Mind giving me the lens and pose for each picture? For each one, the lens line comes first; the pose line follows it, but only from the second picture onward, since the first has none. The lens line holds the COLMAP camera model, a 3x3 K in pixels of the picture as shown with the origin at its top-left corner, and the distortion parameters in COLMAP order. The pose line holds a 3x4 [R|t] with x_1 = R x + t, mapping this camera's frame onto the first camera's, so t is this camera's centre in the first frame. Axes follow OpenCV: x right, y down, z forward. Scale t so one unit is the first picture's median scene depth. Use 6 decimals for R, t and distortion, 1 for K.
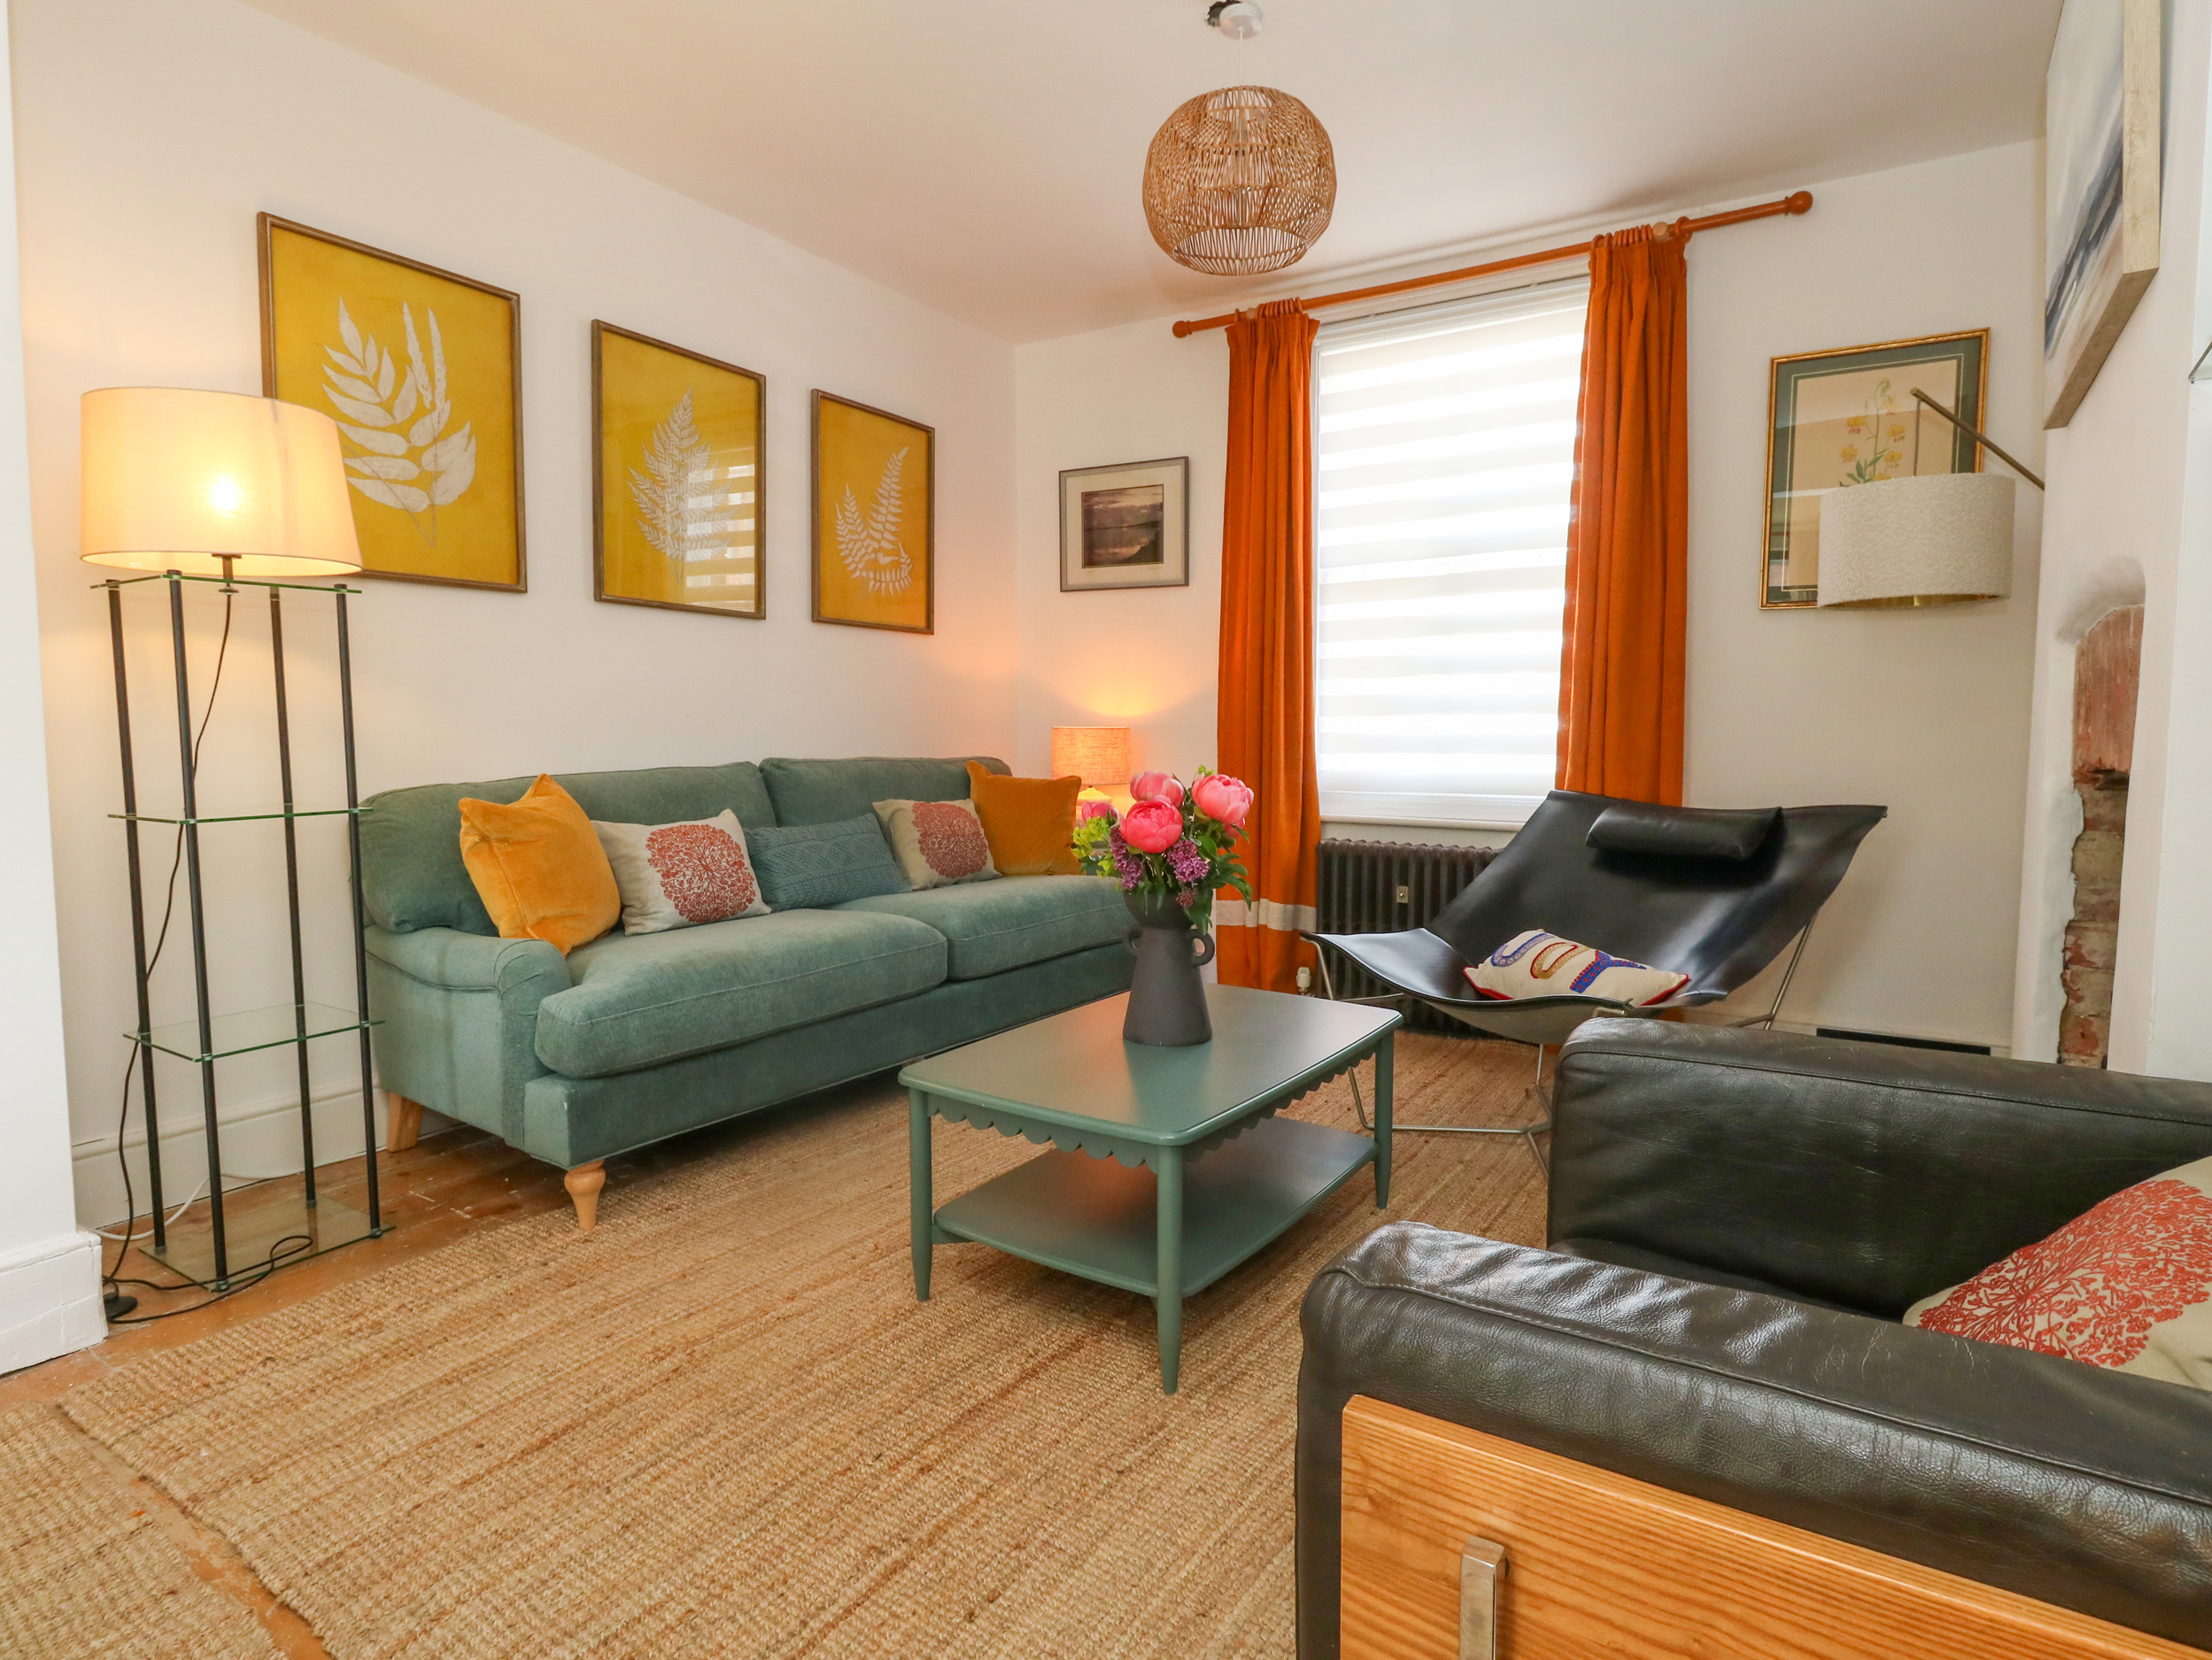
lens RADIAL K [[1187.5, 0, 1141.4], [0, 1187.5, 818.6], [0, 0, 1]] dist [0.001366, -0.001451]
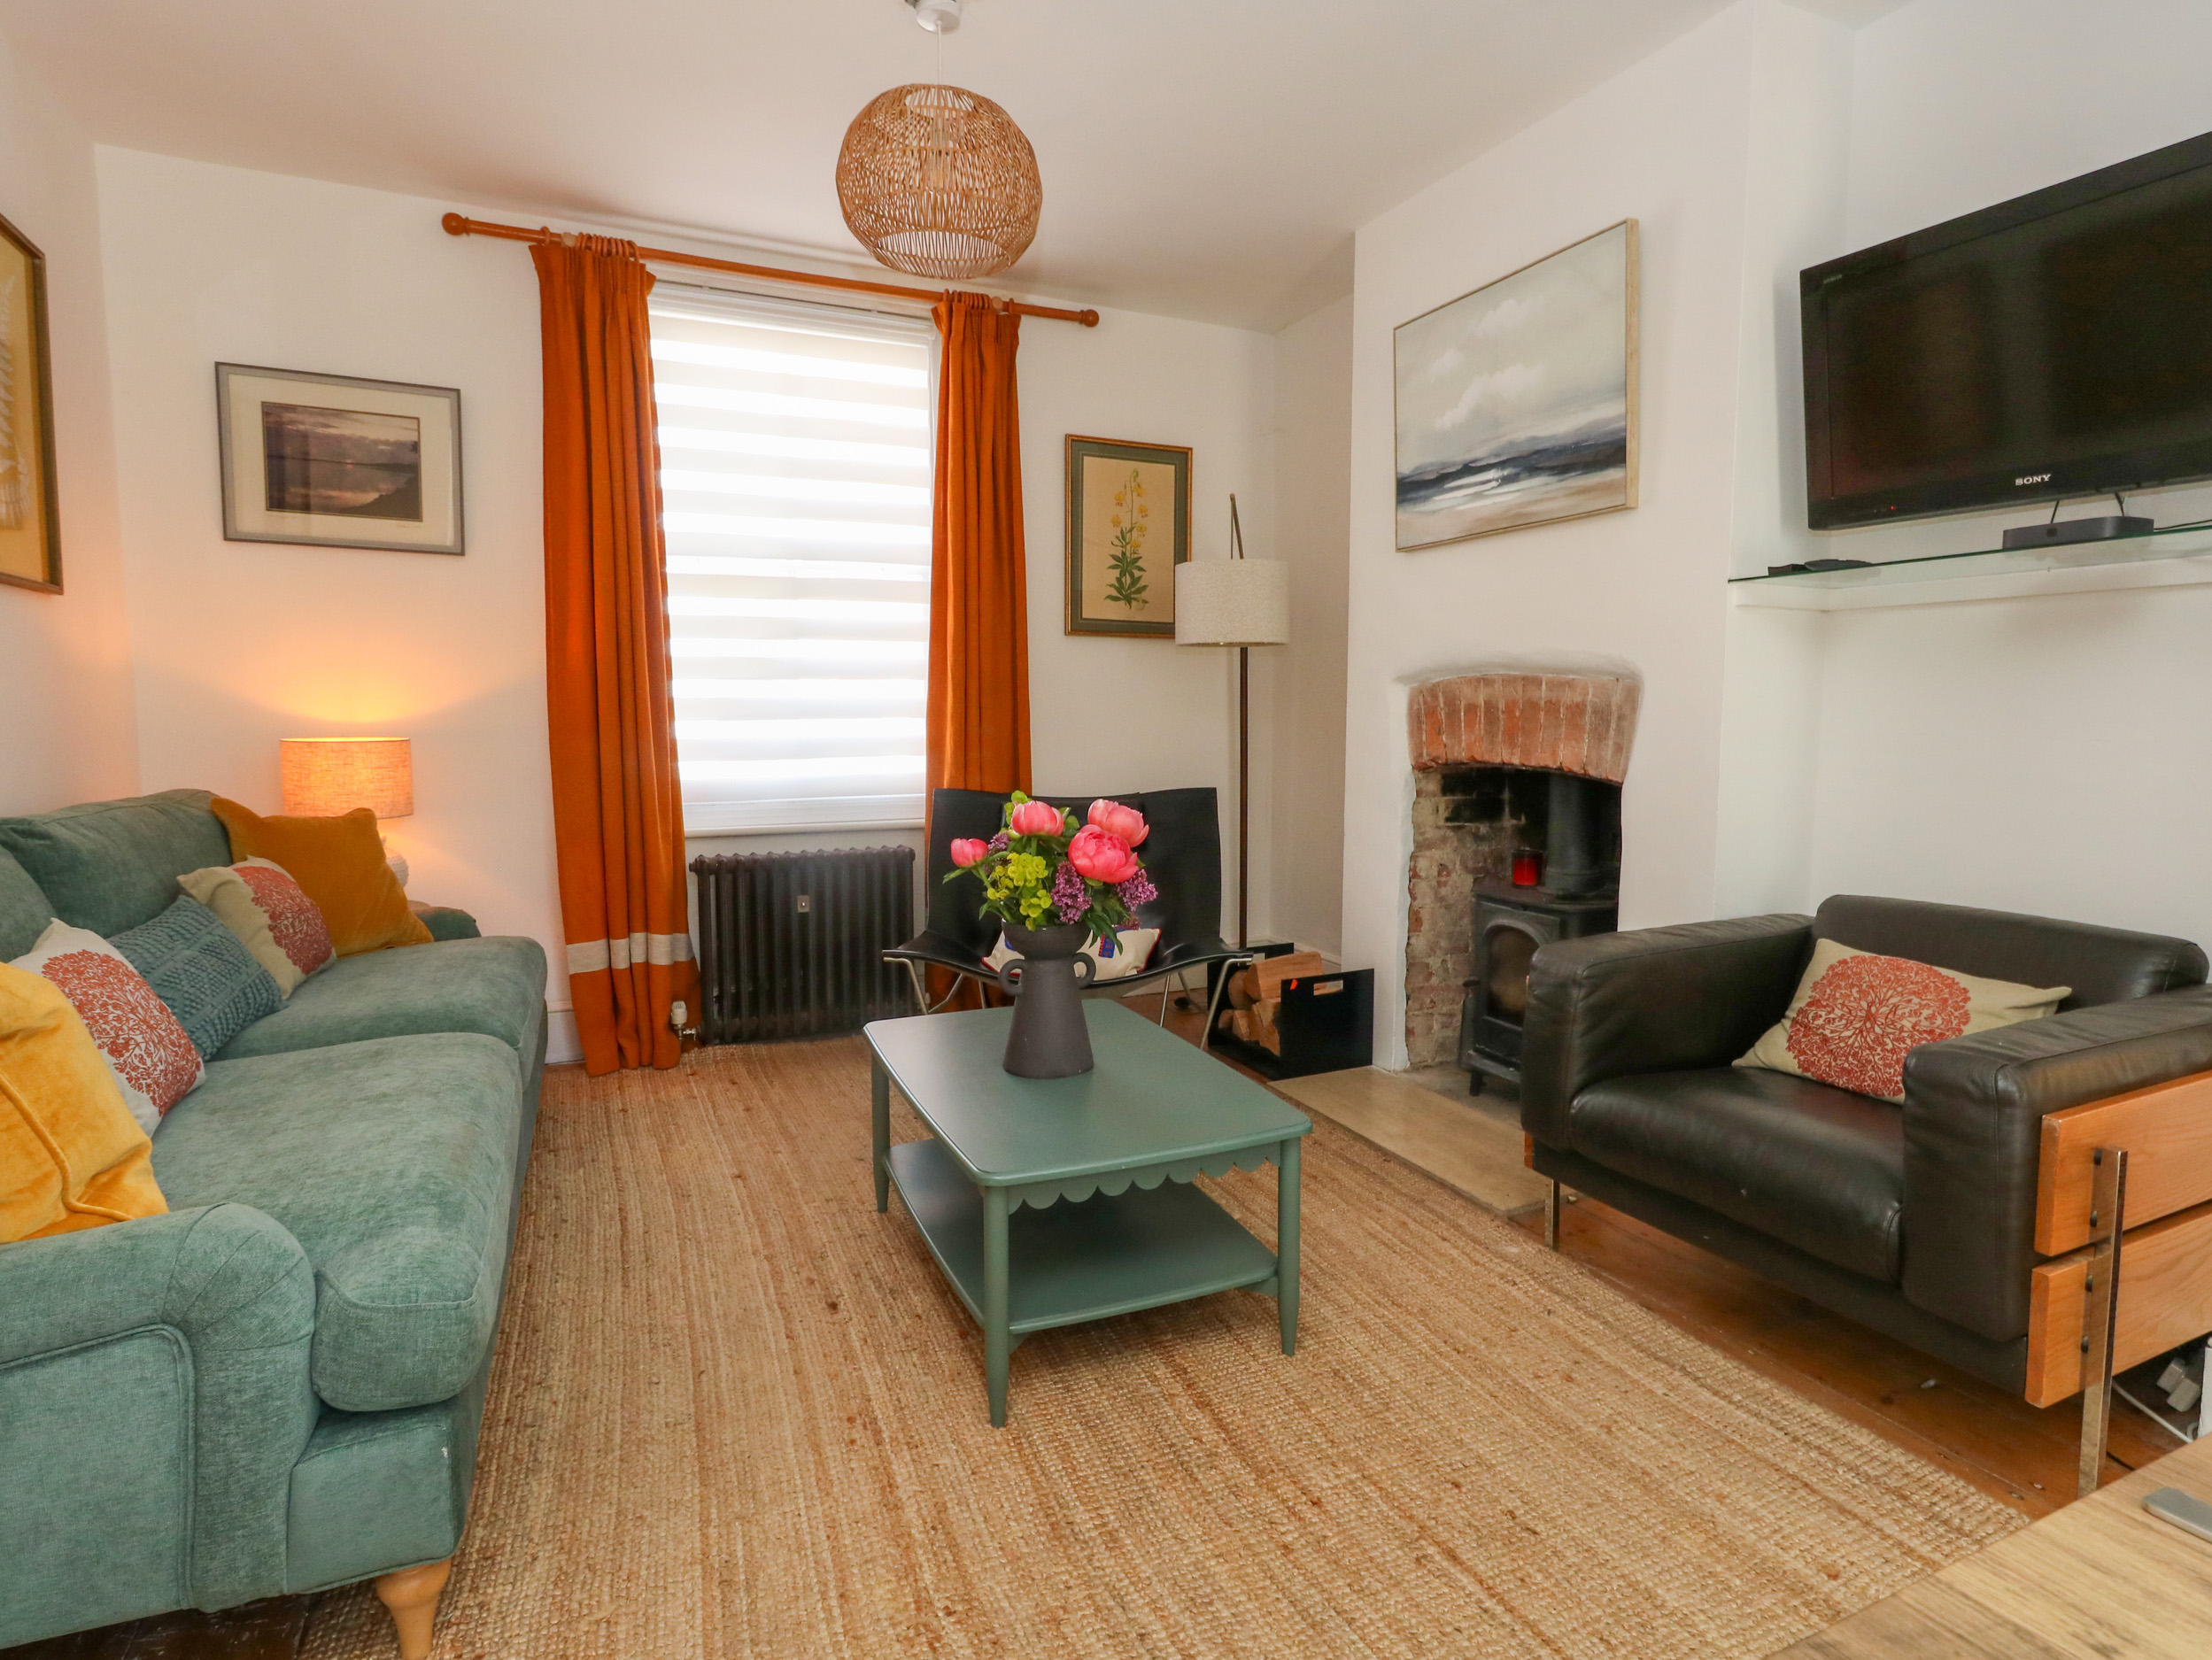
lens RADIAL K [[1187.5, 0, 1141.4], [0, 1187.5, 818.6], [0, 0, 1]] dist [0.001366, -0.001451]
pose [[0.541419, -0.083144, 0.836631, -0.427027], [0.064633, 0.996269, 0.057182, -0.042583], [-0.838265, 0.023114, 0.544773, 0.221130]]
